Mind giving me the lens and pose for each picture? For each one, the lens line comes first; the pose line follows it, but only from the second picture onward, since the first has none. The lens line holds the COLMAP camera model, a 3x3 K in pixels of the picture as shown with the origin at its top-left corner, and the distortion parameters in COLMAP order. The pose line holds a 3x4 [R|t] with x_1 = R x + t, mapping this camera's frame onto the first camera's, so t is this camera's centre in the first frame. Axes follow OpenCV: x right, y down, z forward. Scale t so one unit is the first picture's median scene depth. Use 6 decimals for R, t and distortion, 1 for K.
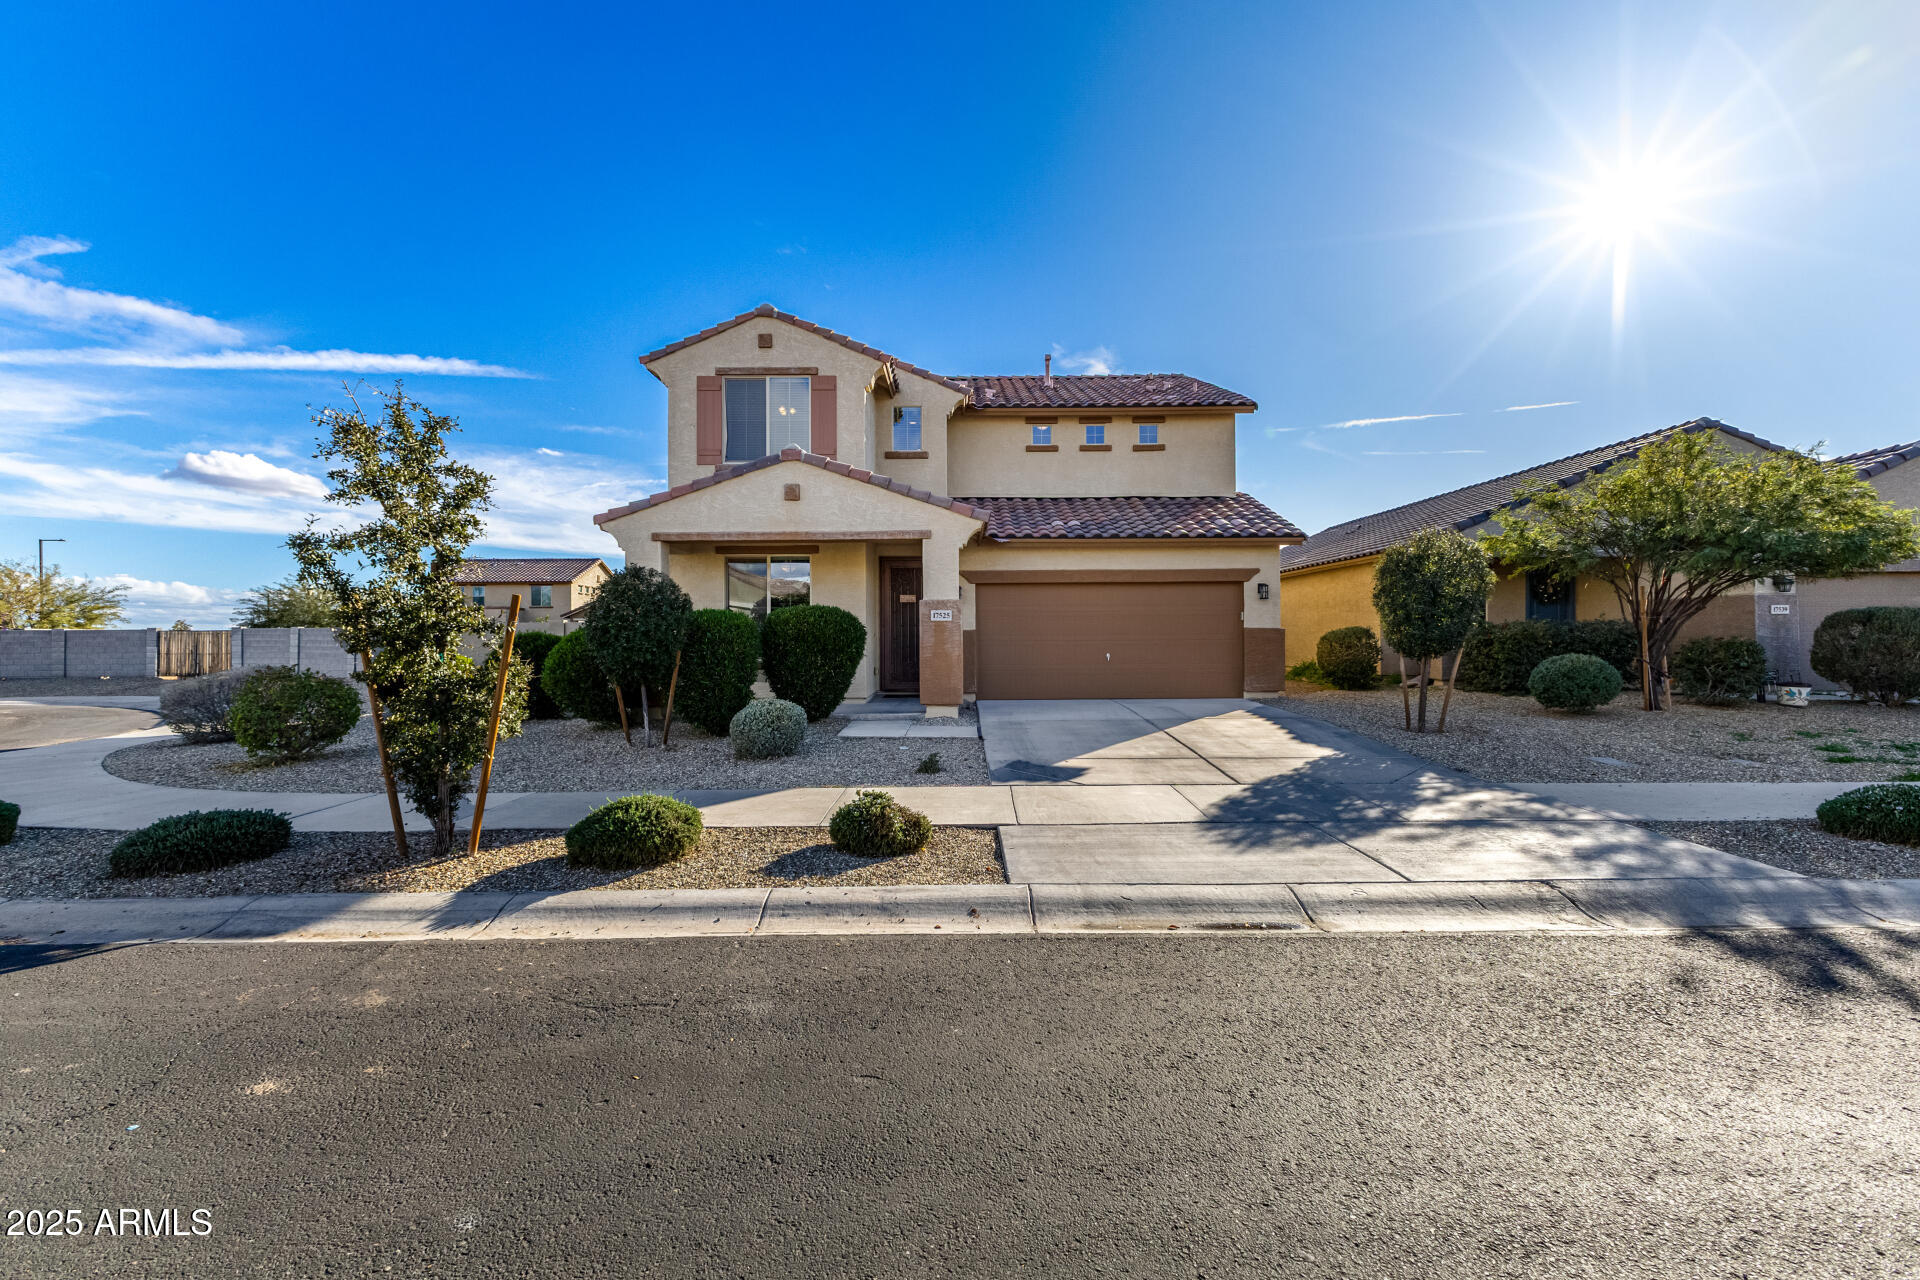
lens RADIAL K [[832.0, 0, 969.0], [0, 832.0, 629.7], [0, 0, 1]] dist [0.007225, -0.000832]
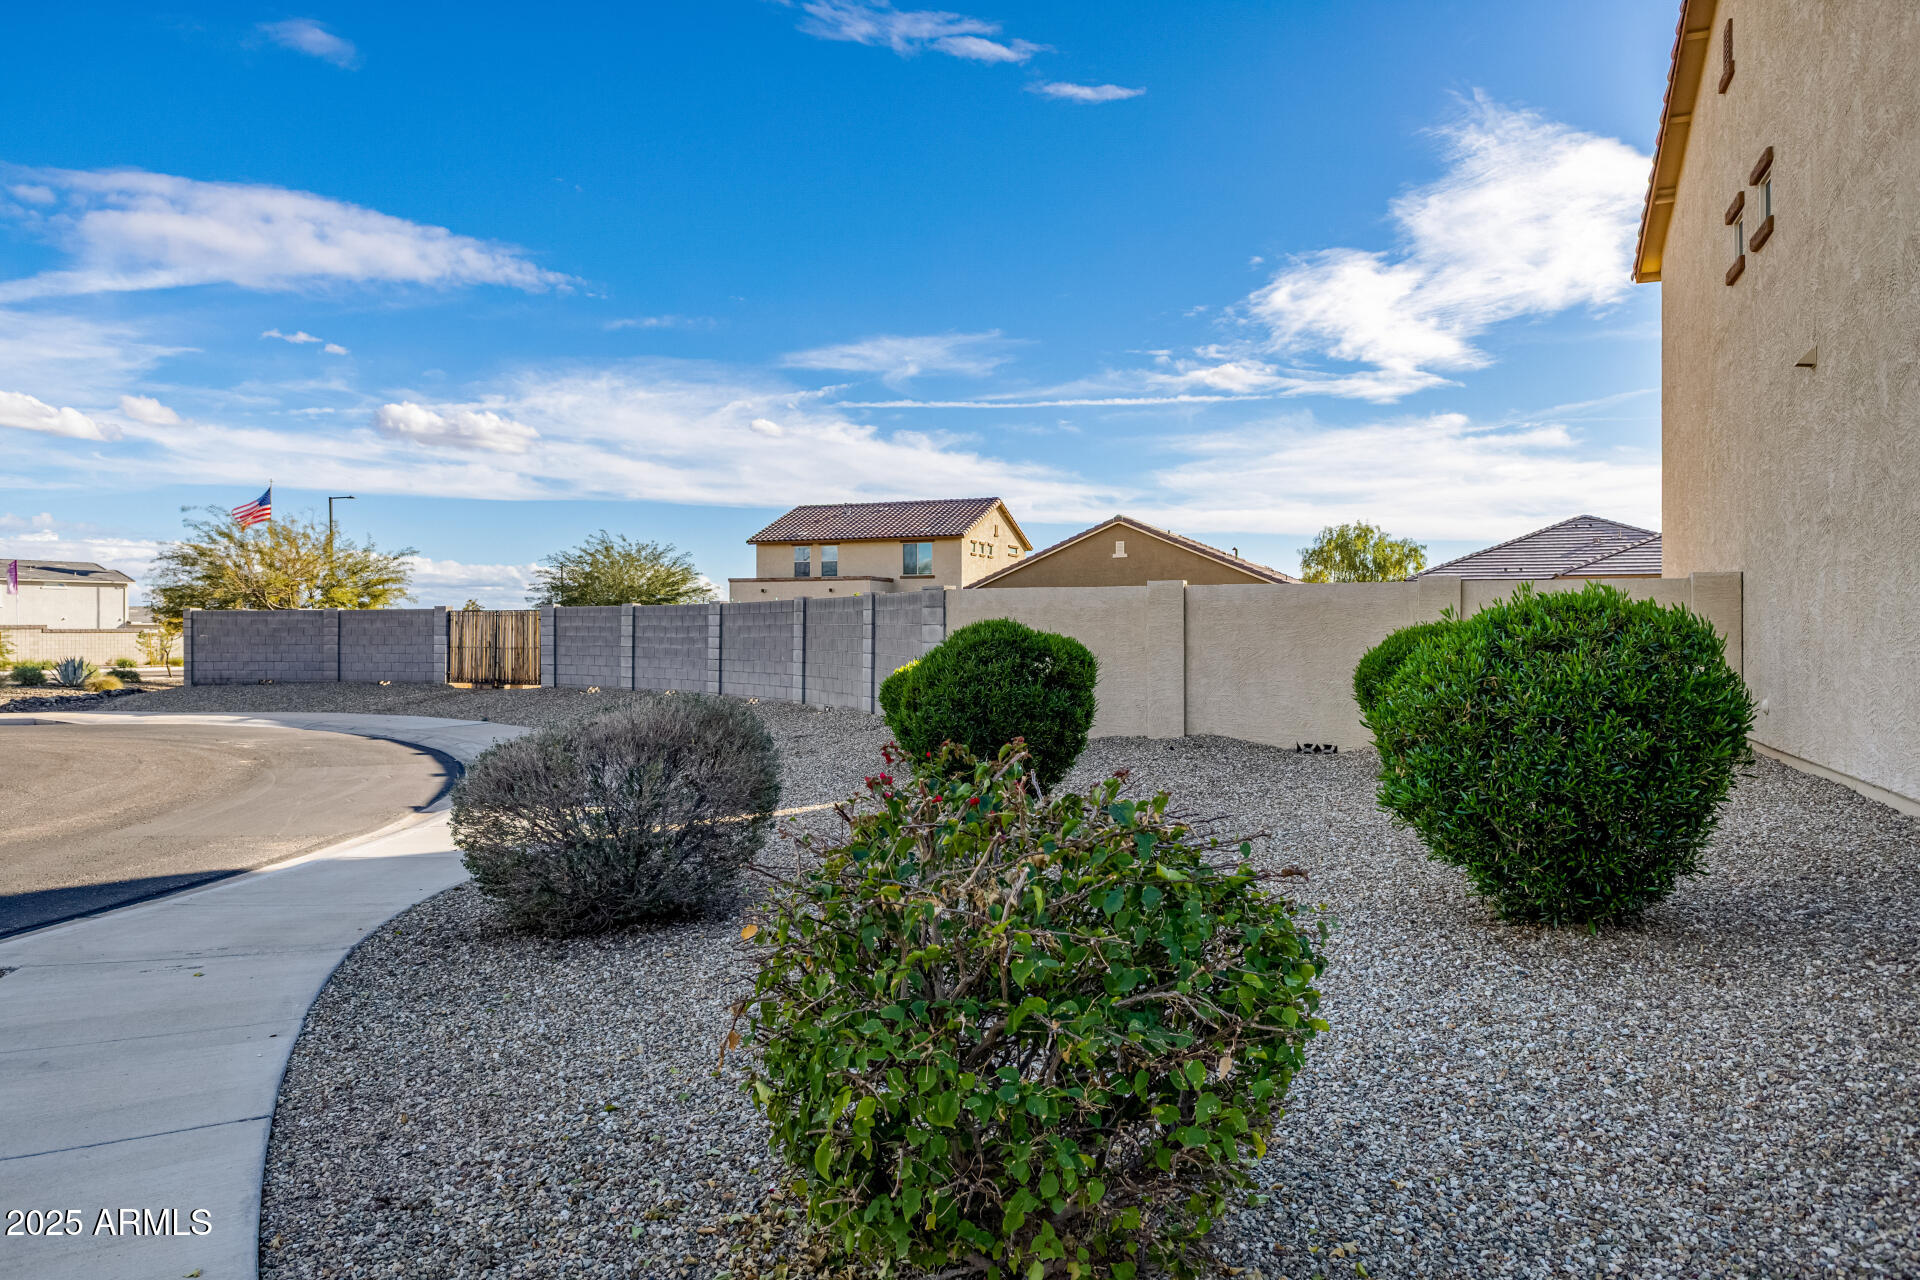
lens RADIAL K [[1257.1, 0, 973.1], [0, 1257.1, 632.8], [0, 0, 1]] dist [0.021589, -0.004595]
pose [[0.930788, 0.005525, -0.365519, -0.525957], [-0.000605, 0.999908, 0.013573, 0.009910], [0.365560, -0.012412, 0.930705, 0.540160]]
